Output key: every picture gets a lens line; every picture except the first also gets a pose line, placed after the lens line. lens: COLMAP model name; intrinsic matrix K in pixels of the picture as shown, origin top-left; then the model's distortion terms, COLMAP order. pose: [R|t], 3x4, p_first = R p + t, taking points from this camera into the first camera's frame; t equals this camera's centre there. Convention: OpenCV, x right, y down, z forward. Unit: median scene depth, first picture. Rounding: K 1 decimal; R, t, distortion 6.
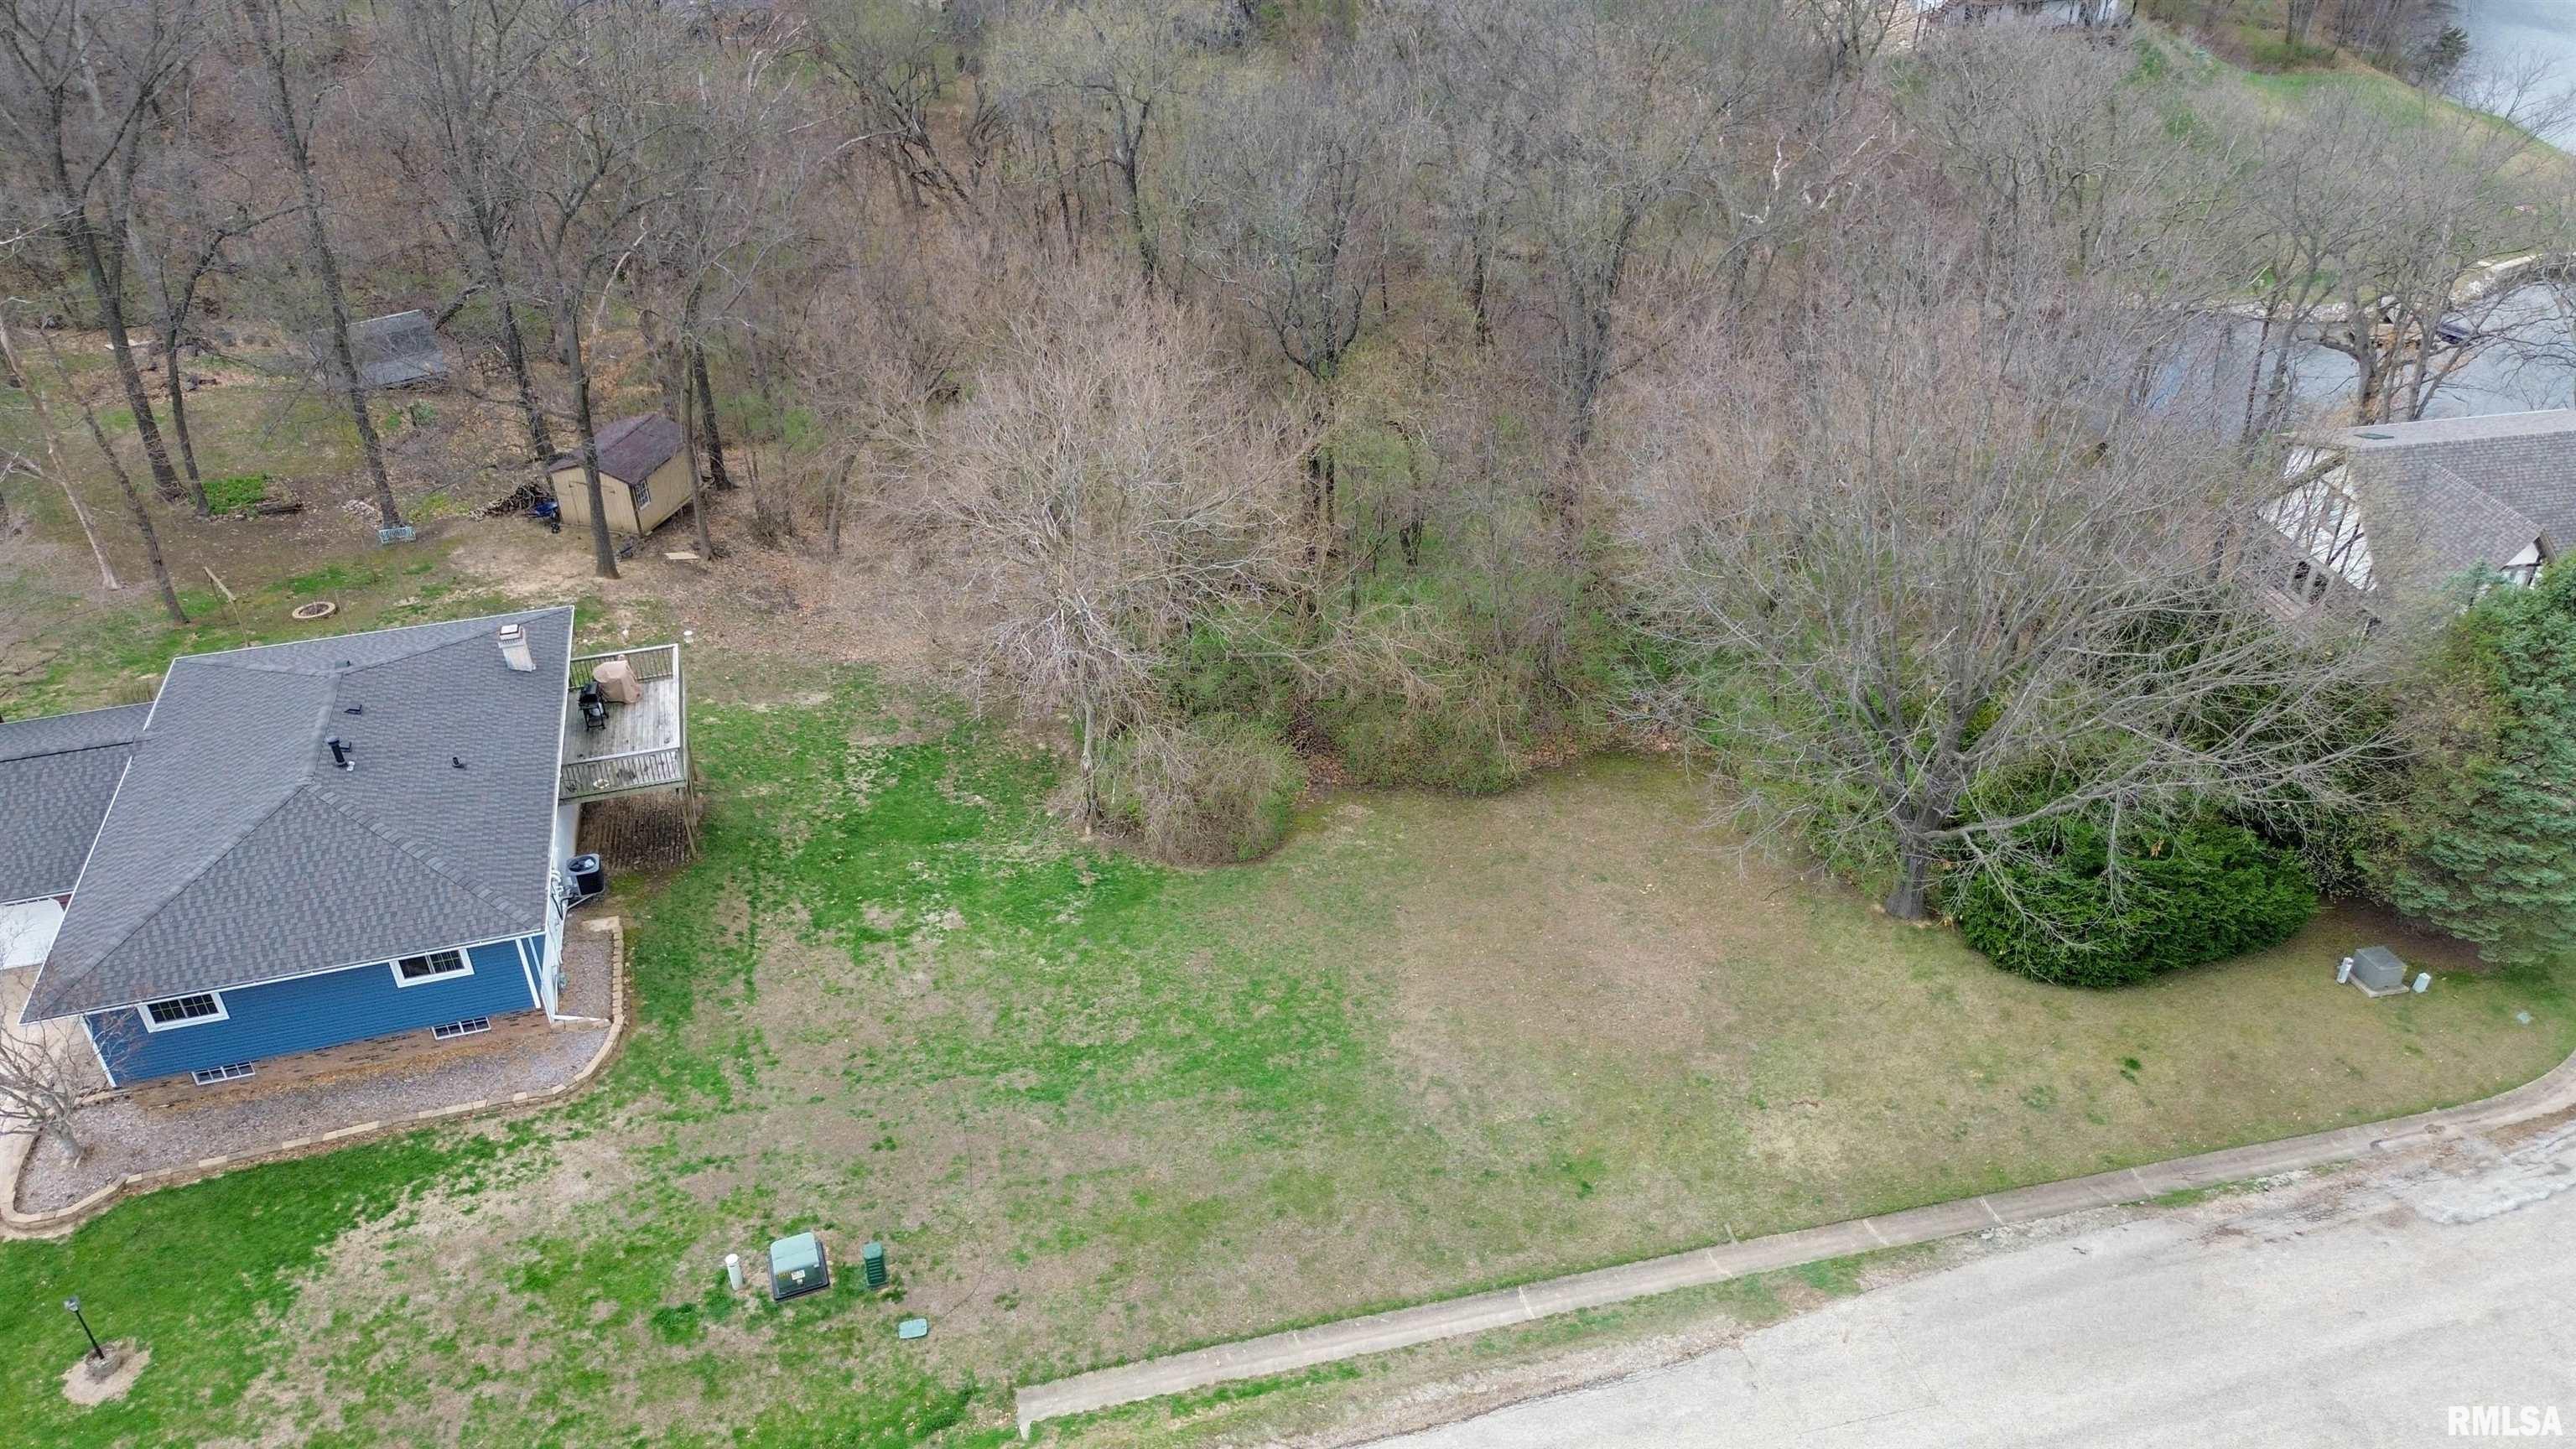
lens RADIAL K [[1758.9, 0, 1291.4], [0, 1758.9, 738.6], [0, 0, 1]] dist [0.034106, -0.001428]
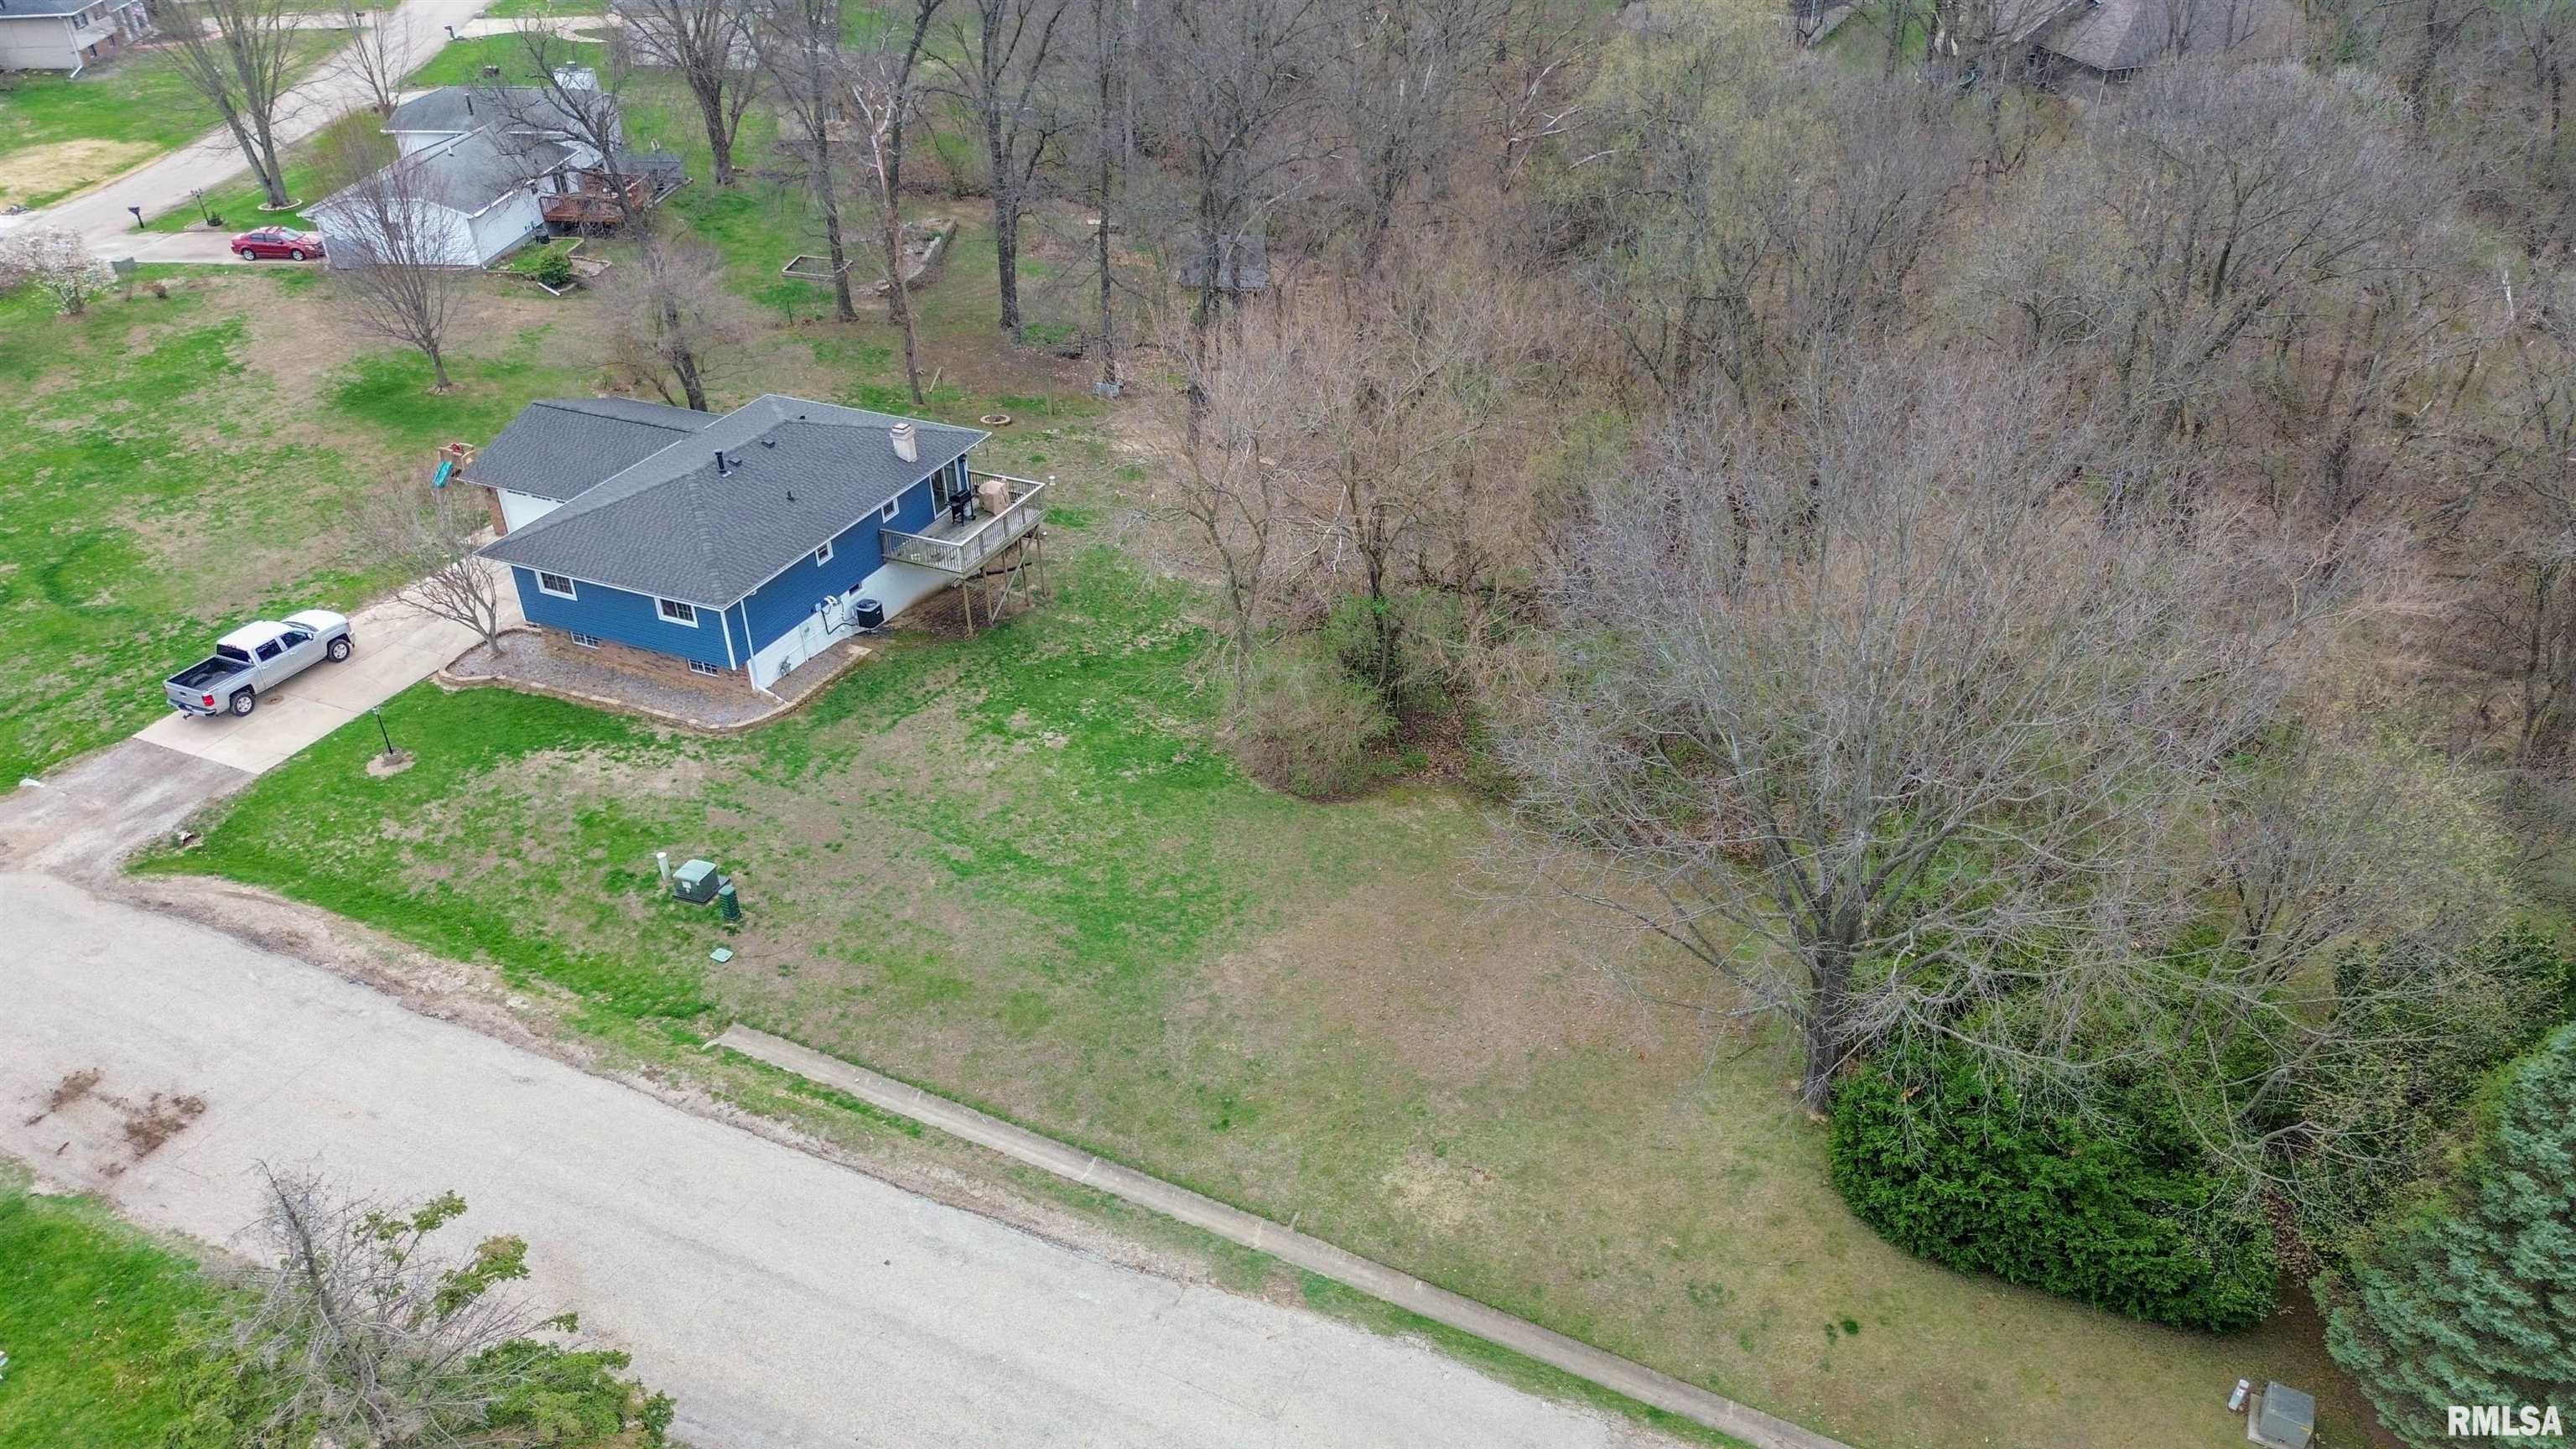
lens RADIAL K [[1758.9, 0, 1297.8], [0, 1758.9, 713.2], [0, 0, 1]] dist [0.034106, -0.001428]
pose [[0.772602, 0.333413, -0.540298, 0.741655], [-0.349730, 0.933754, 0.076113, -0.083230], [0.529882, 0.130154, 0.838024, 0.092511]]
